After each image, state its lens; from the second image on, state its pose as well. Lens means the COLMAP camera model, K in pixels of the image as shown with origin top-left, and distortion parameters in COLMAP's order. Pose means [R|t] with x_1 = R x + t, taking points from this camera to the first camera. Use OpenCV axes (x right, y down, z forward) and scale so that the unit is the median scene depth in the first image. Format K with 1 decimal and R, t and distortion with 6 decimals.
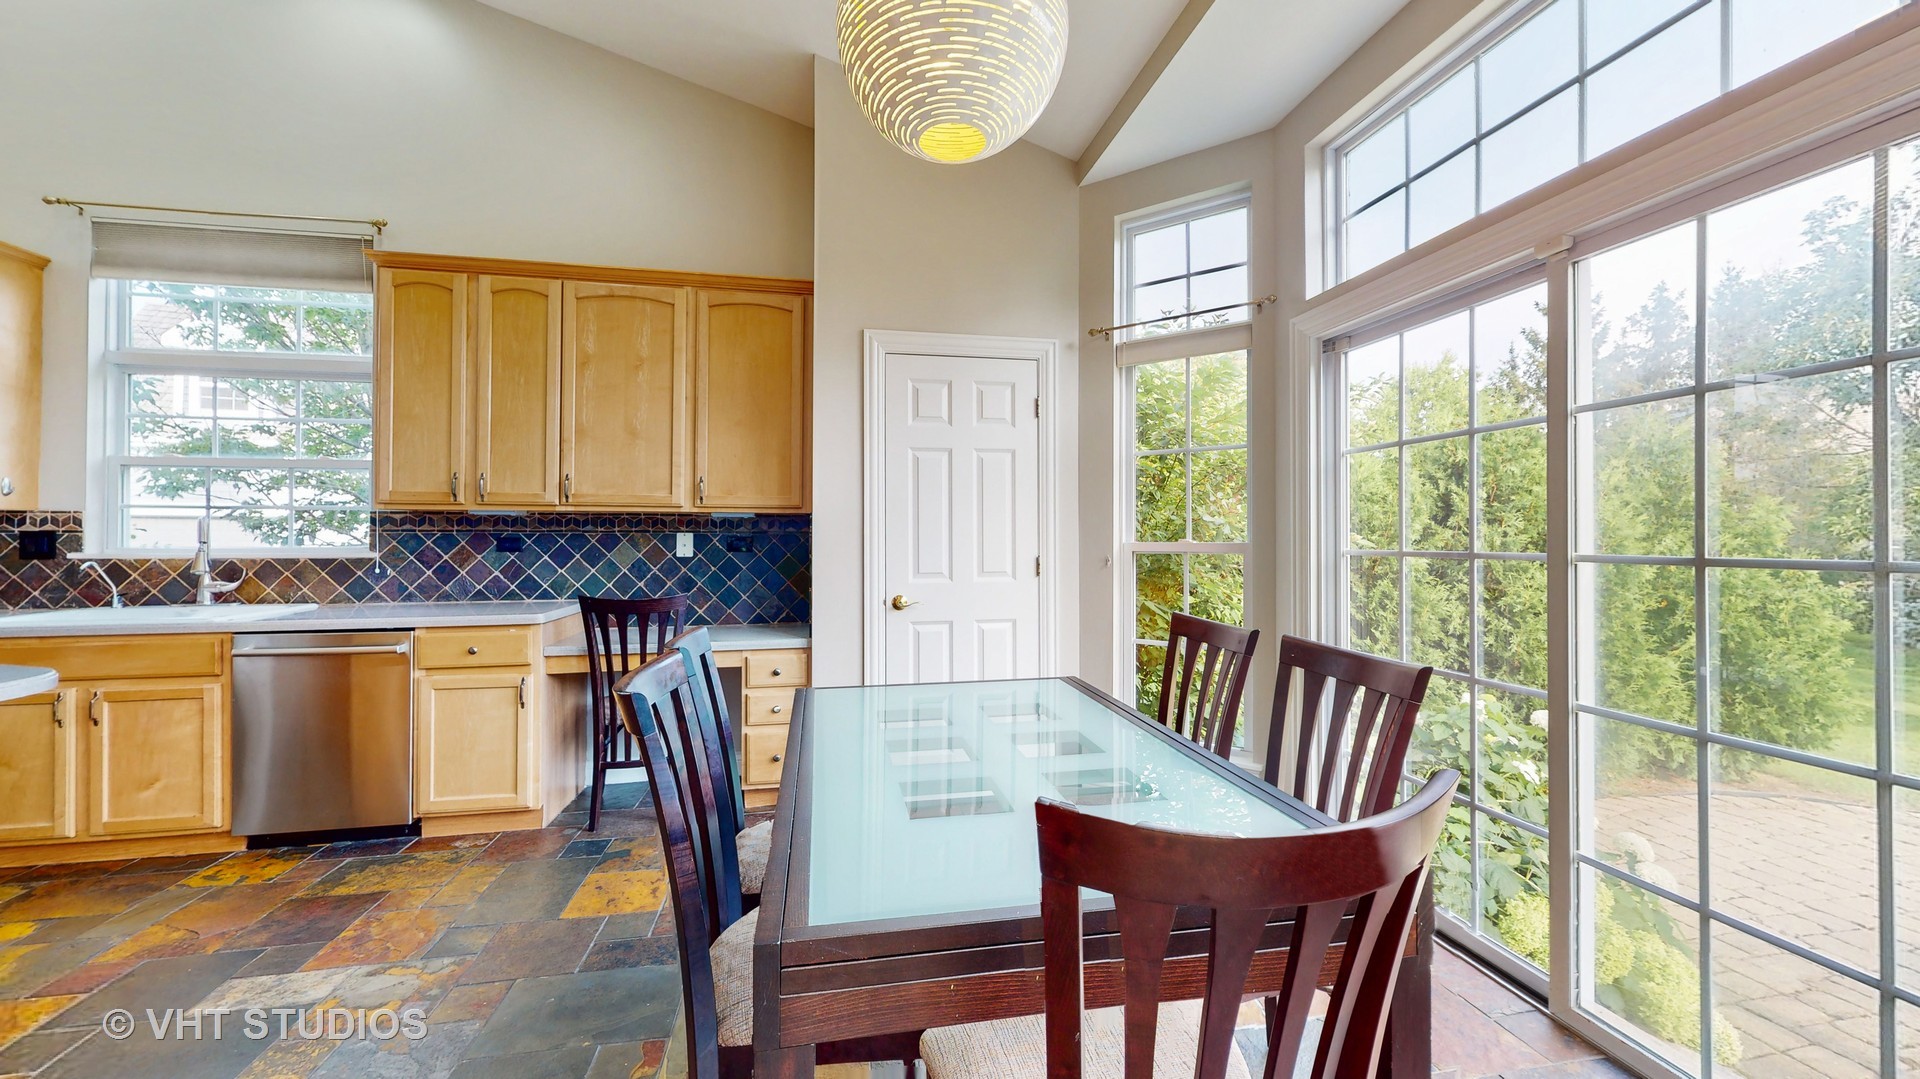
lens RADIAL K [[708.1, 0, 957.7], [0, 708.1, 531.6], [0, 0, 1]] dist [-0.001416, 0.000322]
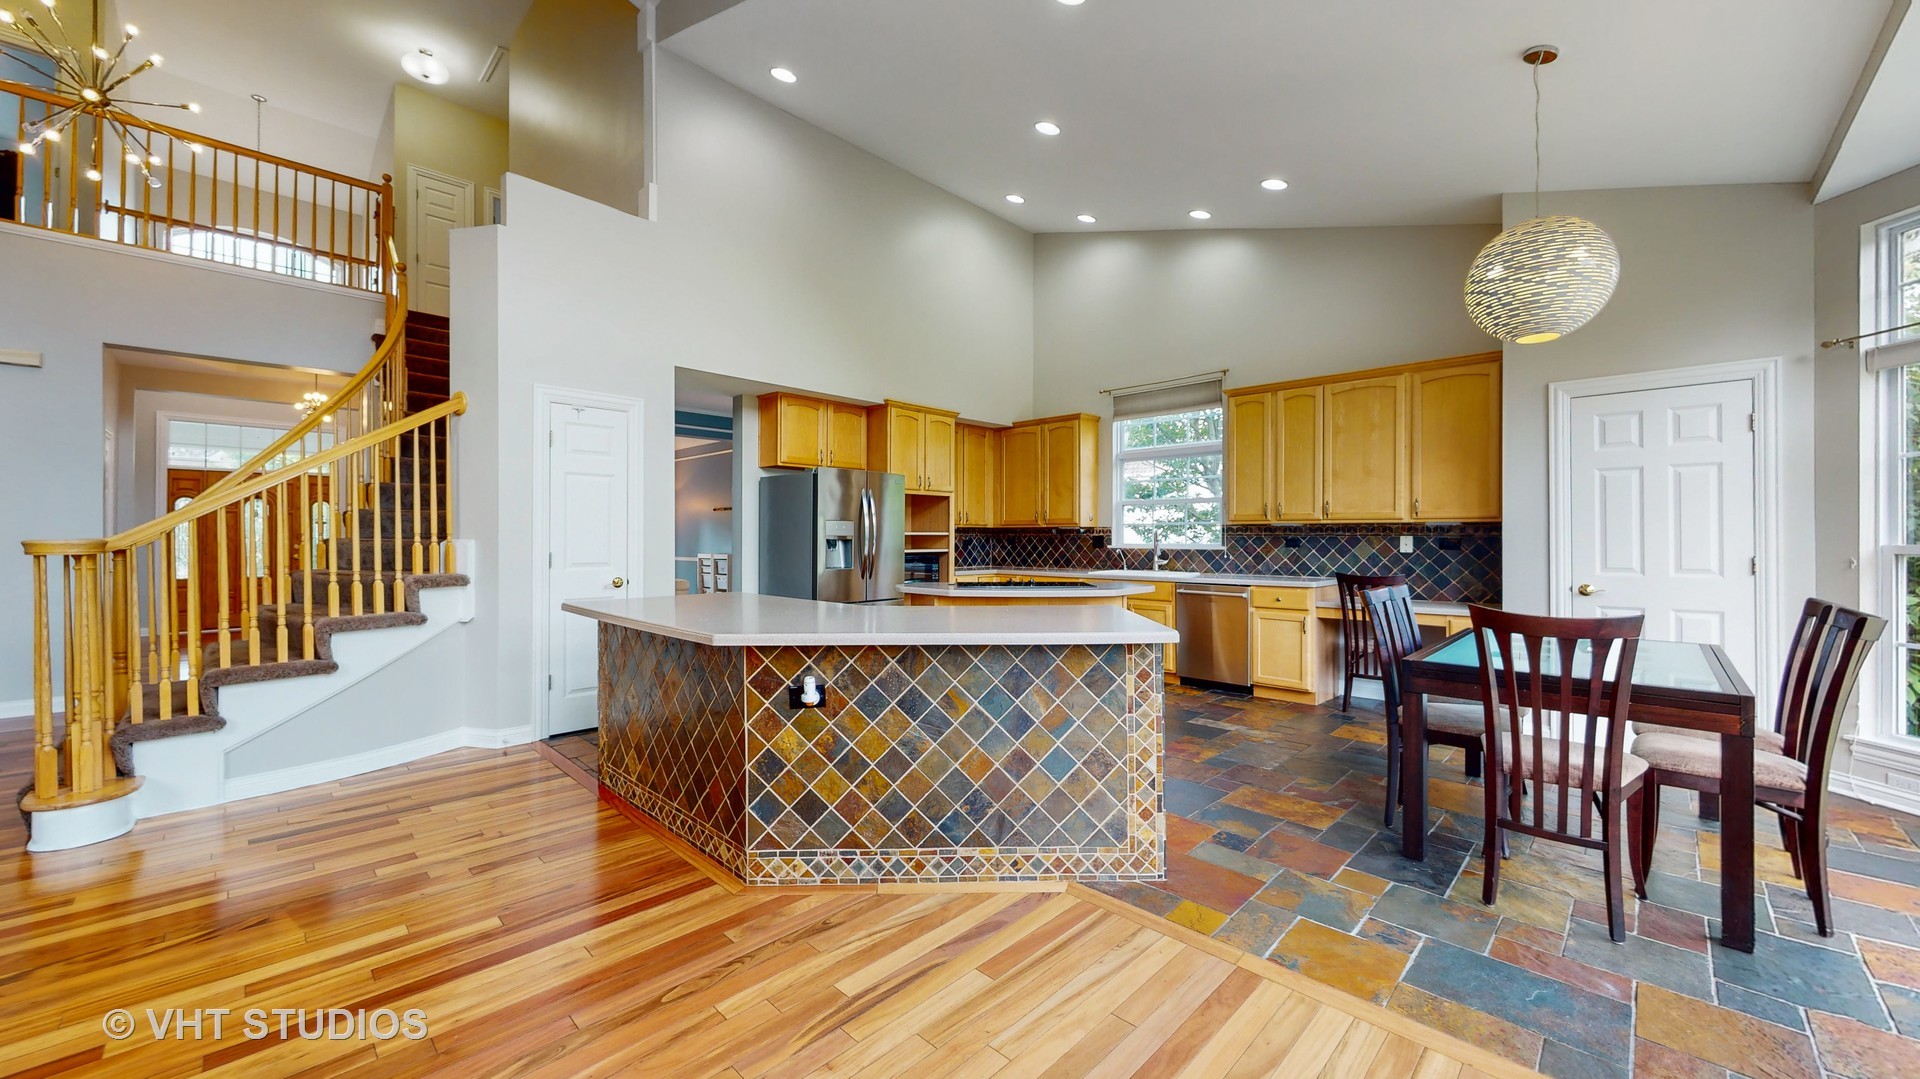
lens RADIAL K [[708.1, 0, 957.7], [0, 708.1, 531.6], [0, 0, 1]] dist [-0.001416, 0.000322]
pose [[0.571361, -0.006398, -0.820674, 0.317565], [0.004778, 0.999979, -0.004470, -0.005806], [0.820685, -0.001367, 0.571379, -0.664523]]
